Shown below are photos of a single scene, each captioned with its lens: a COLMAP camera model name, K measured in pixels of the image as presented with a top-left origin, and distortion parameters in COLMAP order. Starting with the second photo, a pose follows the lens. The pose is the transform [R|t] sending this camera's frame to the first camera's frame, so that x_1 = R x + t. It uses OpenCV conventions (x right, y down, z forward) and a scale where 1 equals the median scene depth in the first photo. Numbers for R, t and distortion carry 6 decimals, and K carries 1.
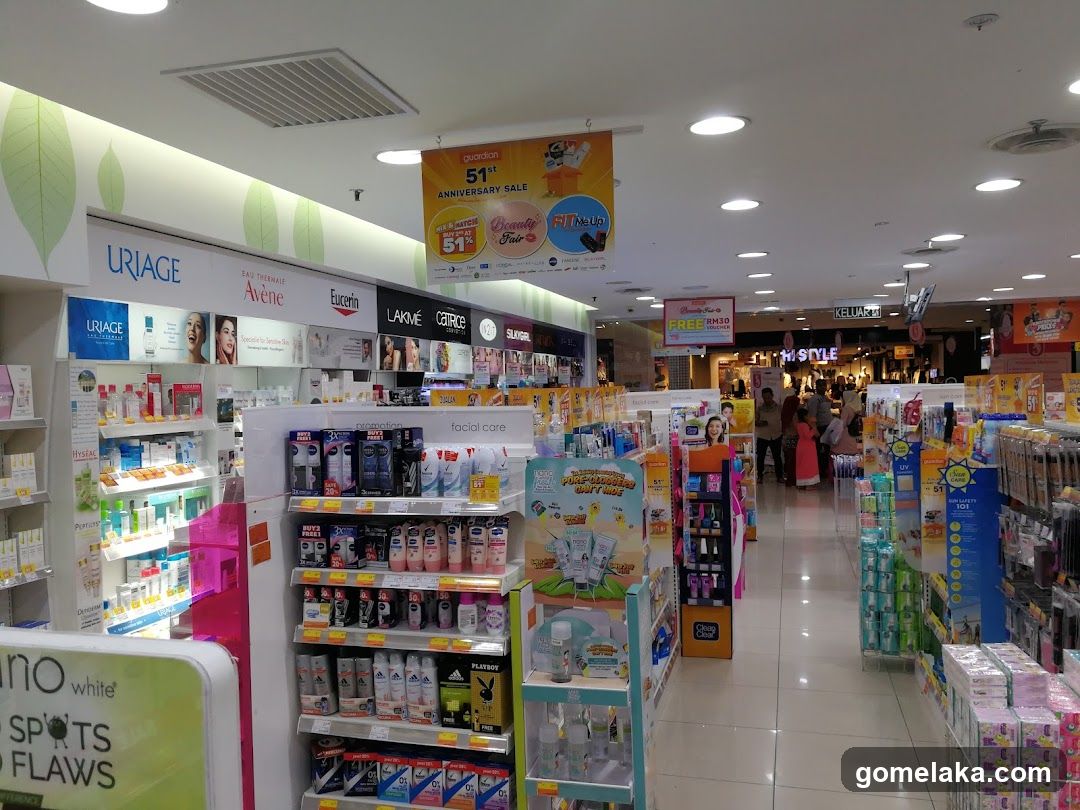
lens RADIAL K [[834.2, 0, 574.1], [0, 834.2, 418.2], [0, 0, 1]] dist [0.052837, -0.001481]
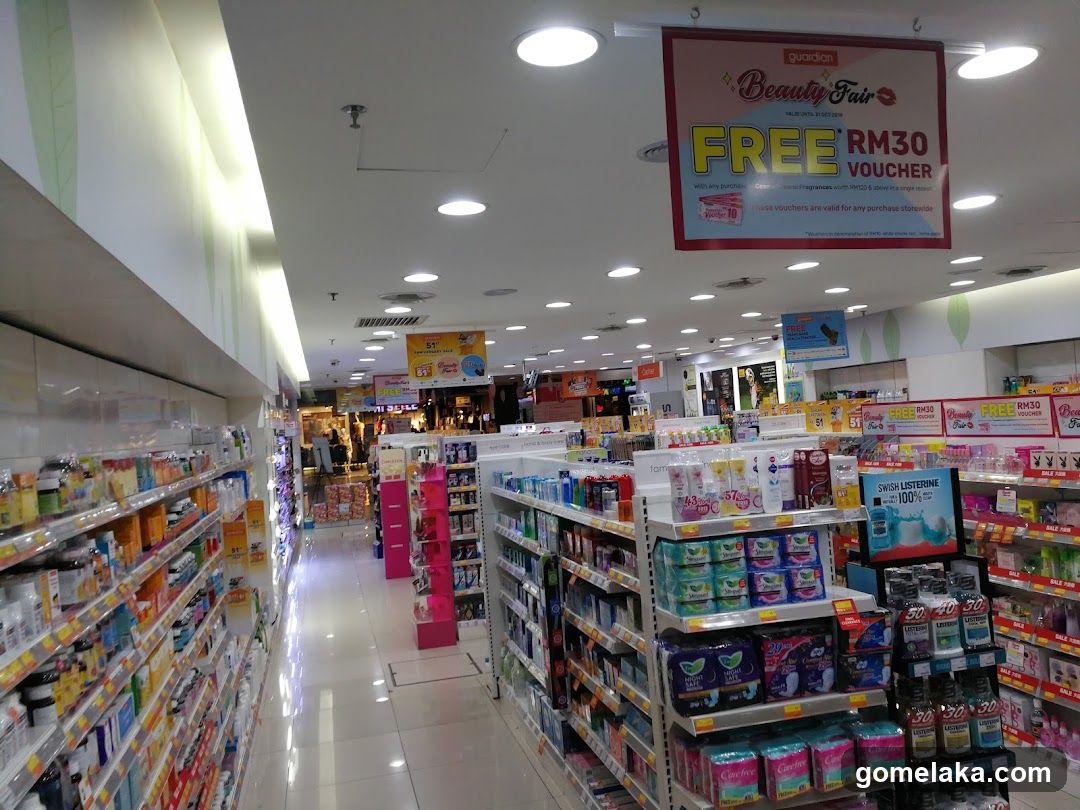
lens RADIAL K [[834.2, 0, 538.6], [0, 834.2, 408.8], [0, 0, 1]] dist [0.052837, -0.001481]
pose [[0.872345, -0.037397, 0.487459, -1.061902], [0.071552, 0.996100, -0.051629, 0.048049], [-0.483627, 0.079917, 0.871618, -1.308786]]
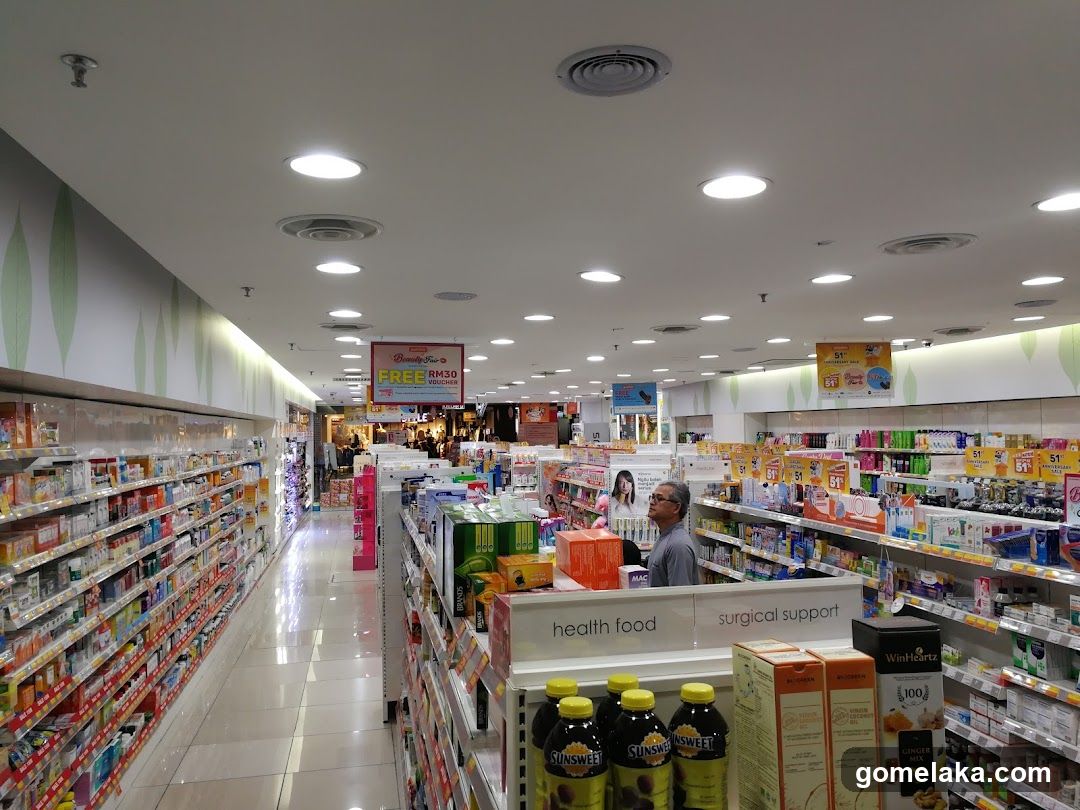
lens RADIAL K [[834.2, 0, 545.5], [0, 834.2, 406.3], [0, 0, 1]] dist [0.052837, -0.001481]
pose [[0.891163, 0.022675, 0.453116, -1.249080], [0.010983, 0.997379, -0.071513, 0.071794], [-0.453550, 0.068707, 0.888579, -2.955882]]
